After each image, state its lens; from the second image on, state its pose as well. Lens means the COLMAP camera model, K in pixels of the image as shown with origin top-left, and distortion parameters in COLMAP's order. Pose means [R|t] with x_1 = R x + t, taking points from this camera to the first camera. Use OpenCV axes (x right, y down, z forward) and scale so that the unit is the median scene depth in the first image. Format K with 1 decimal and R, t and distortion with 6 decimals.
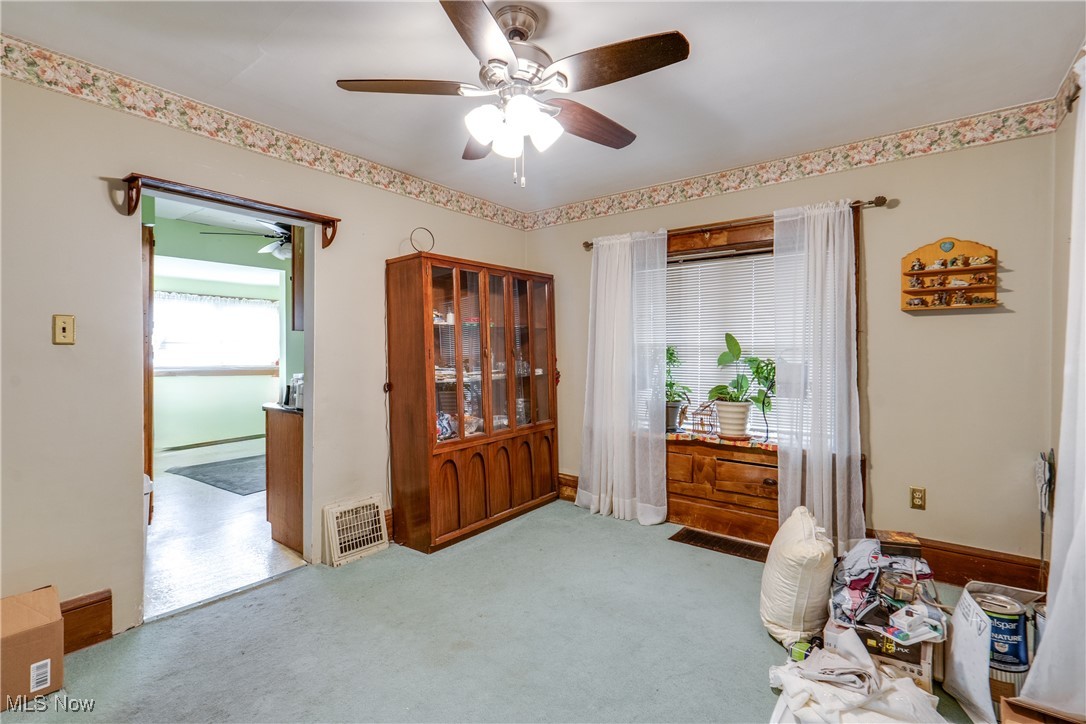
lens RADIAL K [[493.7, 0, 544.8], [0, 493.7, 357.6], [0, 0, 1]] dist [-0.005705, 0.000538]
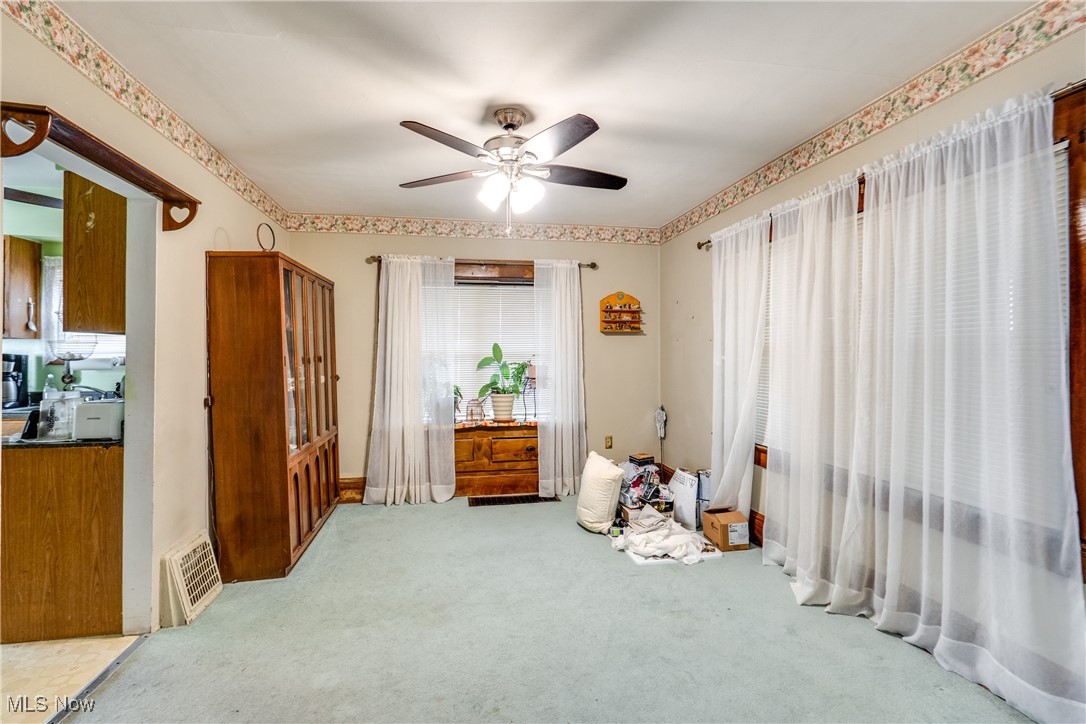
lens RADIAL K [[493.7, 0, 547.4], [0, 493.7, 356.9], [0, 0, 1]] dist [-0.005705, 0.000538]
pose [[0.670263, -0.006054, 0.742099, -0.551715], [0.014710, 0.999879, -0.005129, -0.003745], [-0.741978, 0.014354, 0.670270, 0.005951]]
